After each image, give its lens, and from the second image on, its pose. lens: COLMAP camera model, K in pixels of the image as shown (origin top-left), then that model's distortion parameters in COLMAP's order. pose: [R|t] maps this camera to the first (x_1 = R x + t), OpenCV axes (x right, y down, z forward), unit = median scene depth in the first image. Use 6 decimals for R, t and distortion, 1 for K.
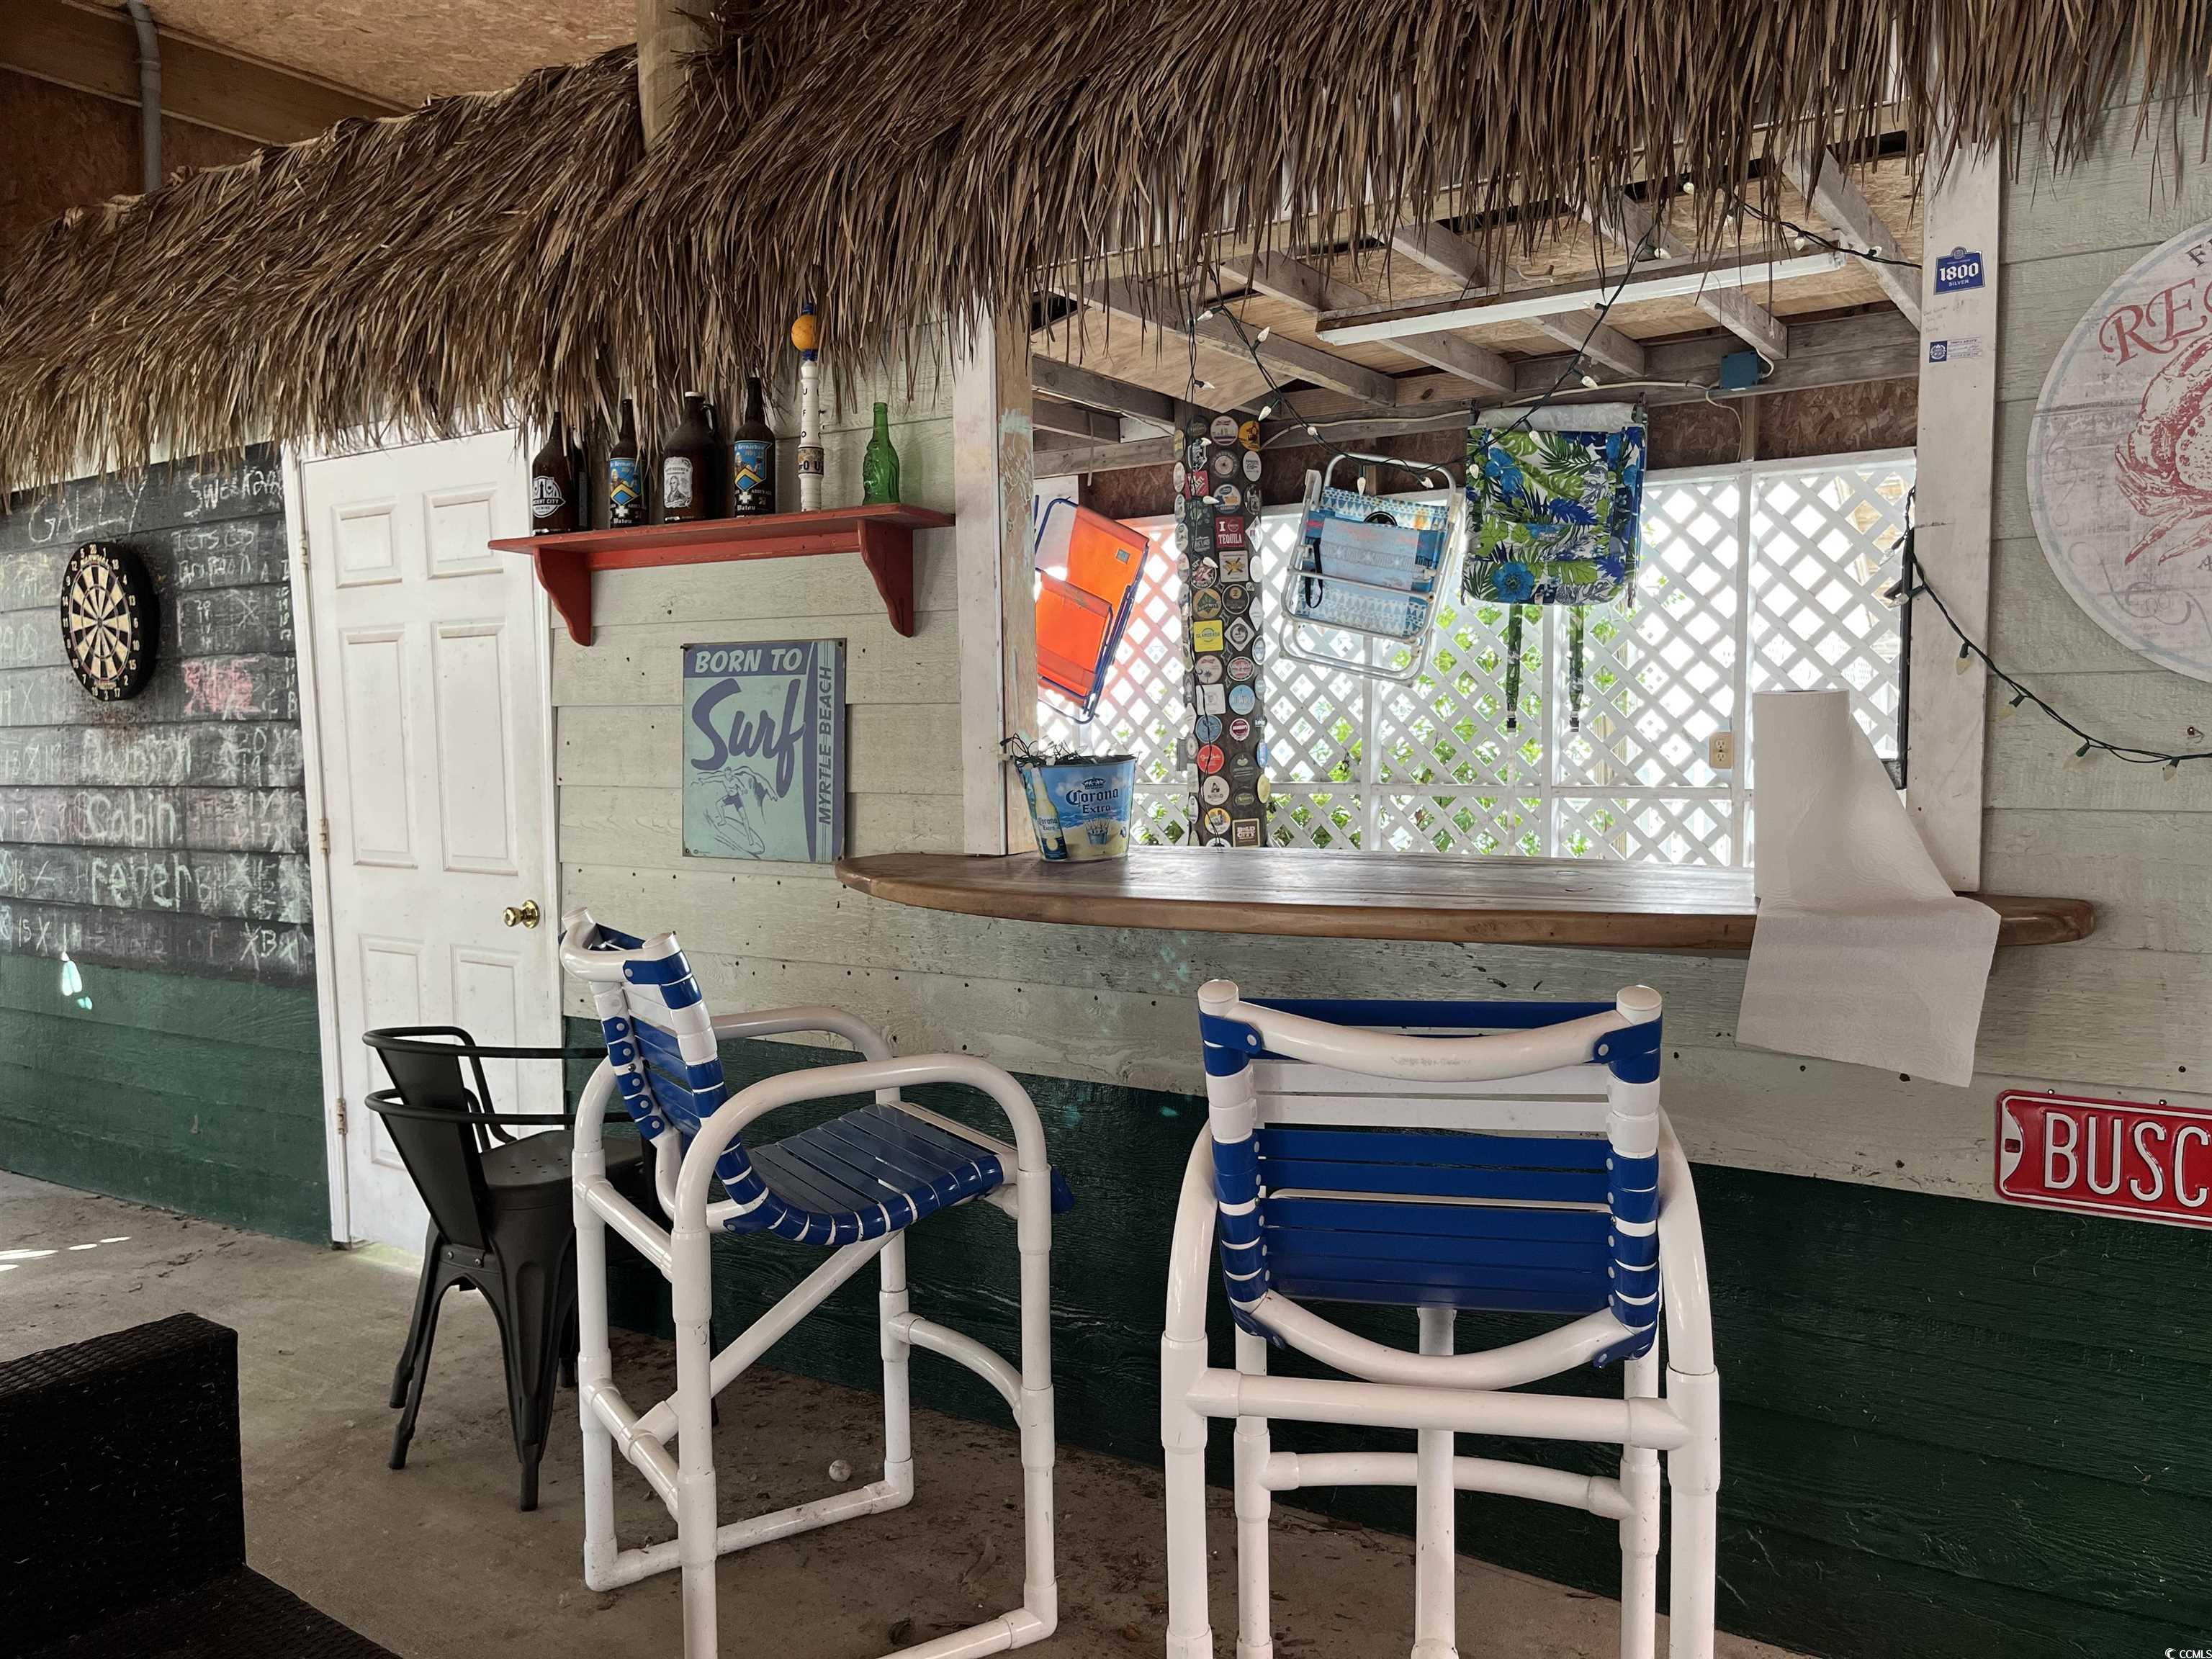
lens RADIAL K [[1683.2, 0, 1112.1], [0, 1683.2, 836.8], [0, 0, 1]] dist [0.069609, -0.093294]
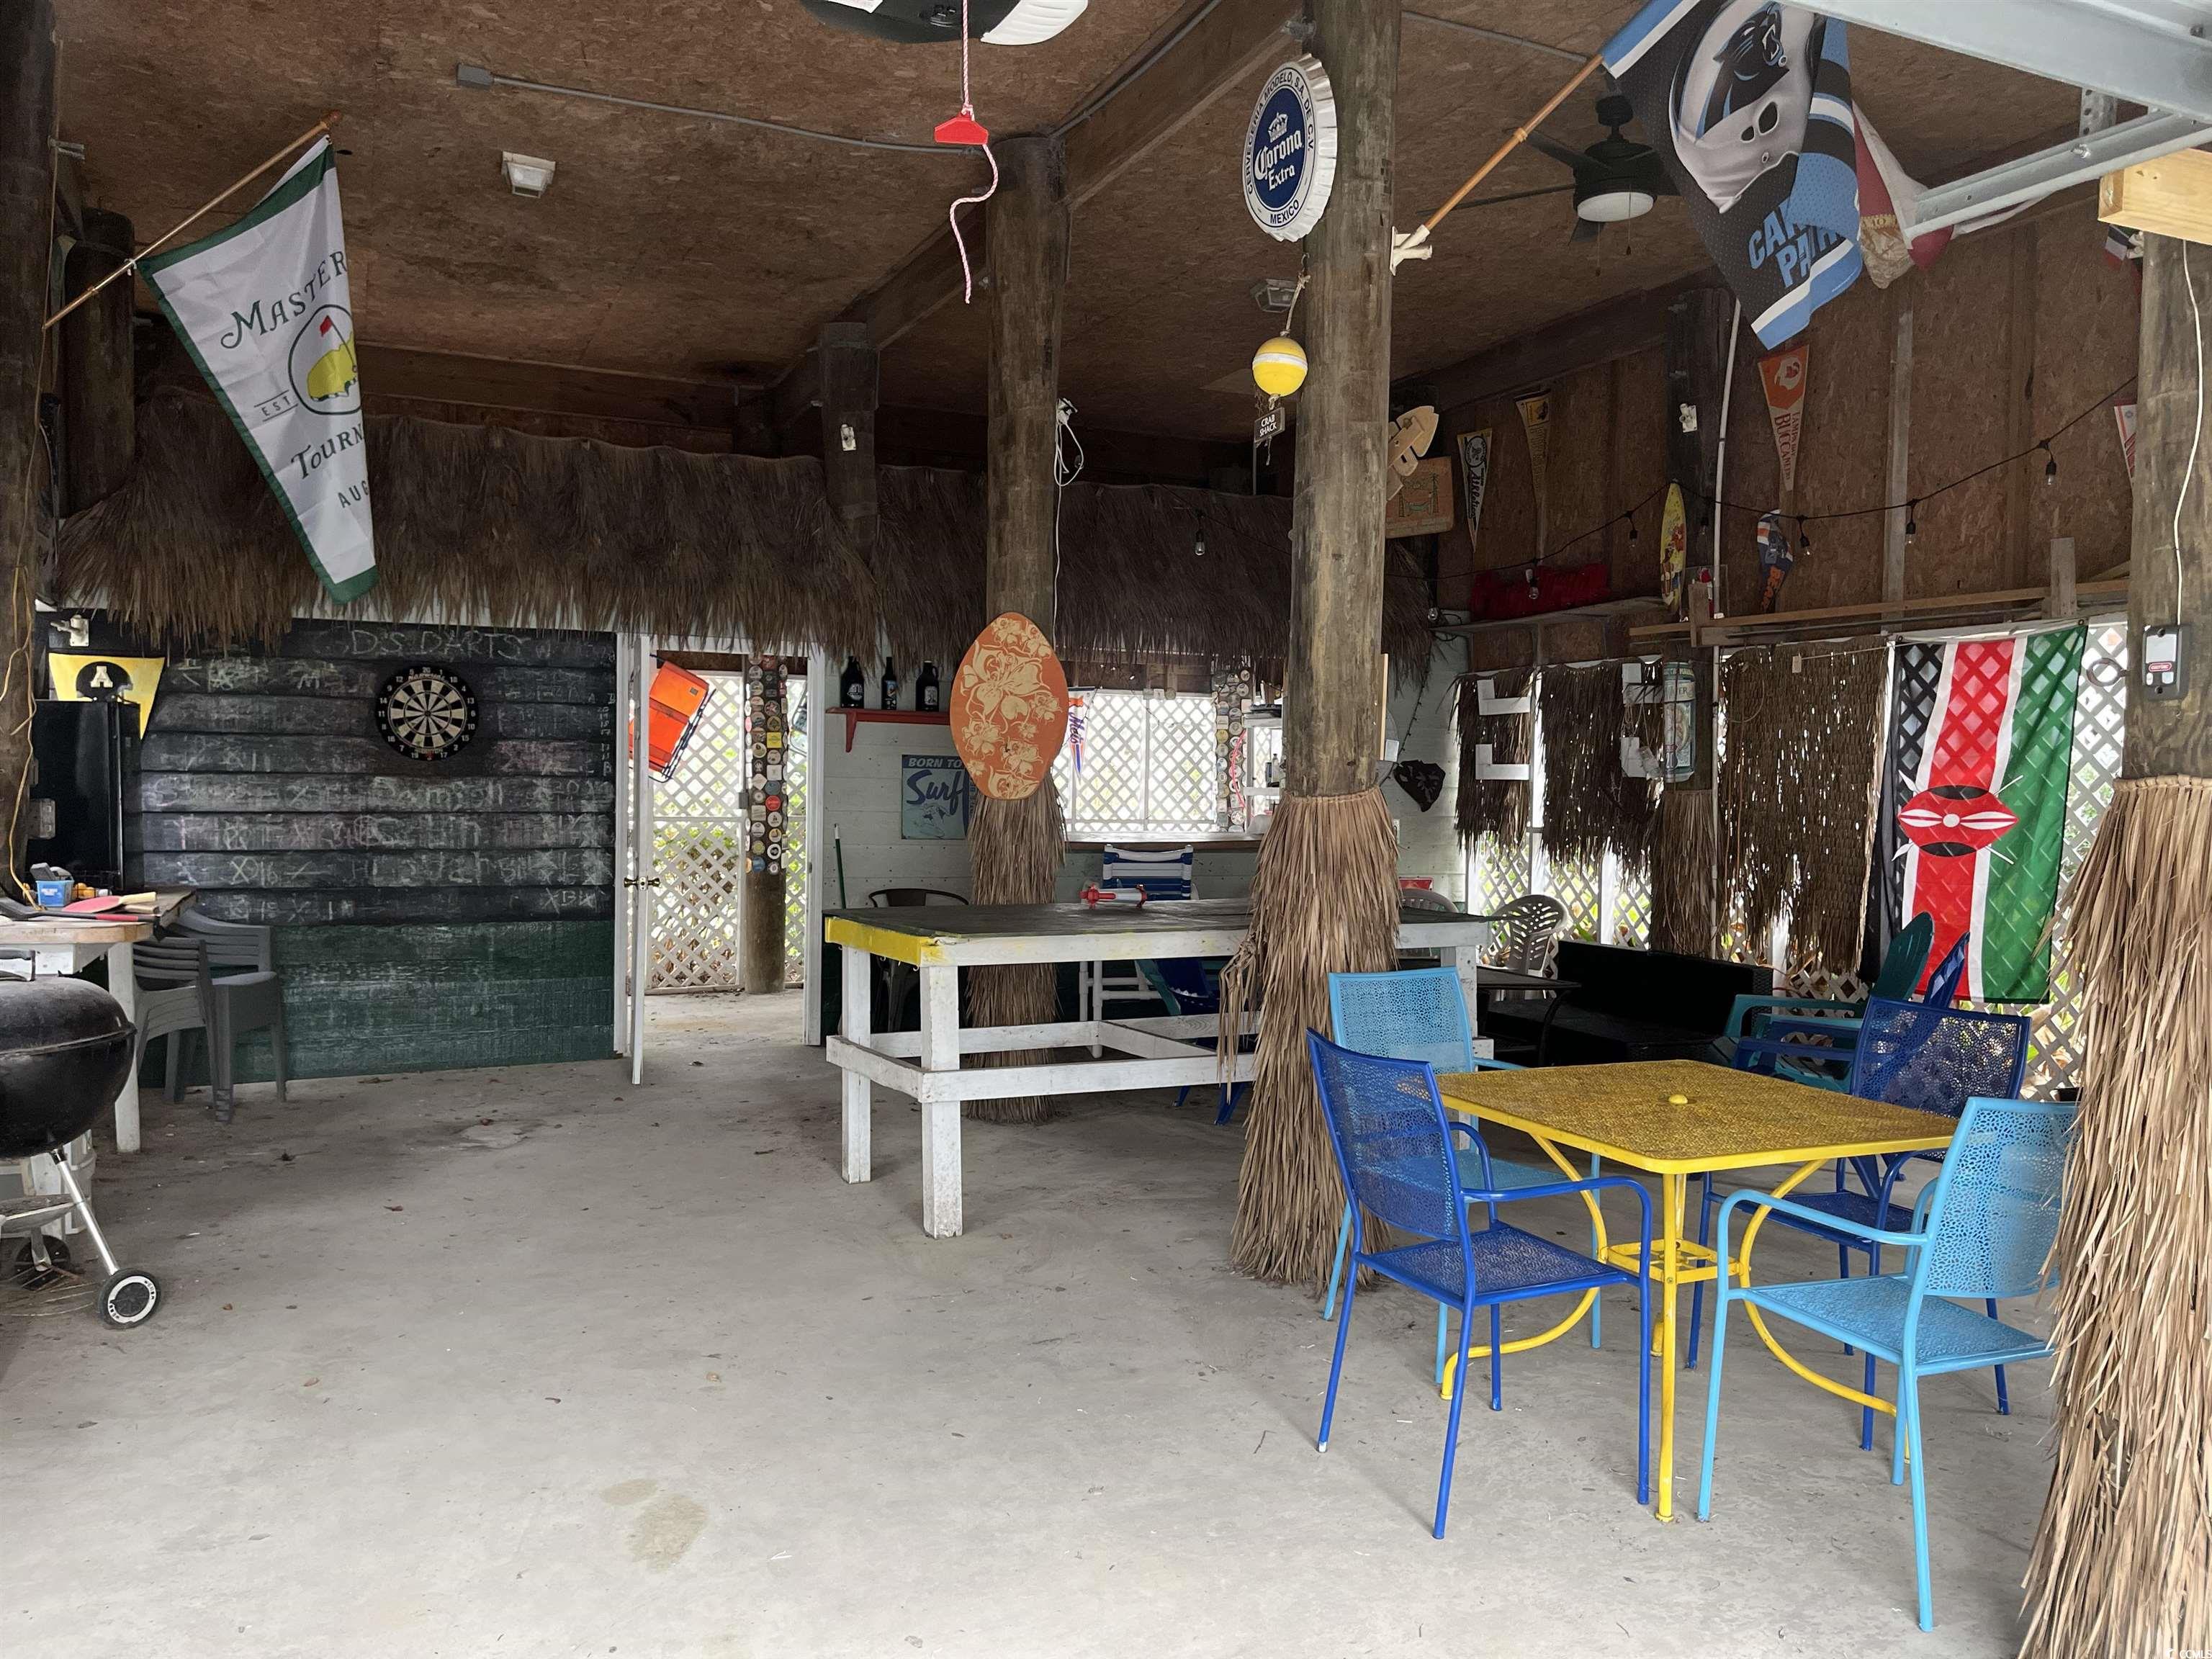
lens RADIAL K [[1683.2, 0, 1138.0], [0, 1683.2, 837.0], [0, 0, 1]] dist [0.069609, -0.093294]
pose [[0.536183, -0.004193, 0.844091, -1.688324], [0.034711, 0.999251, -0.017085, 0.049055], [-0.843388, 0.038460, 0.535927, -0.489156]]
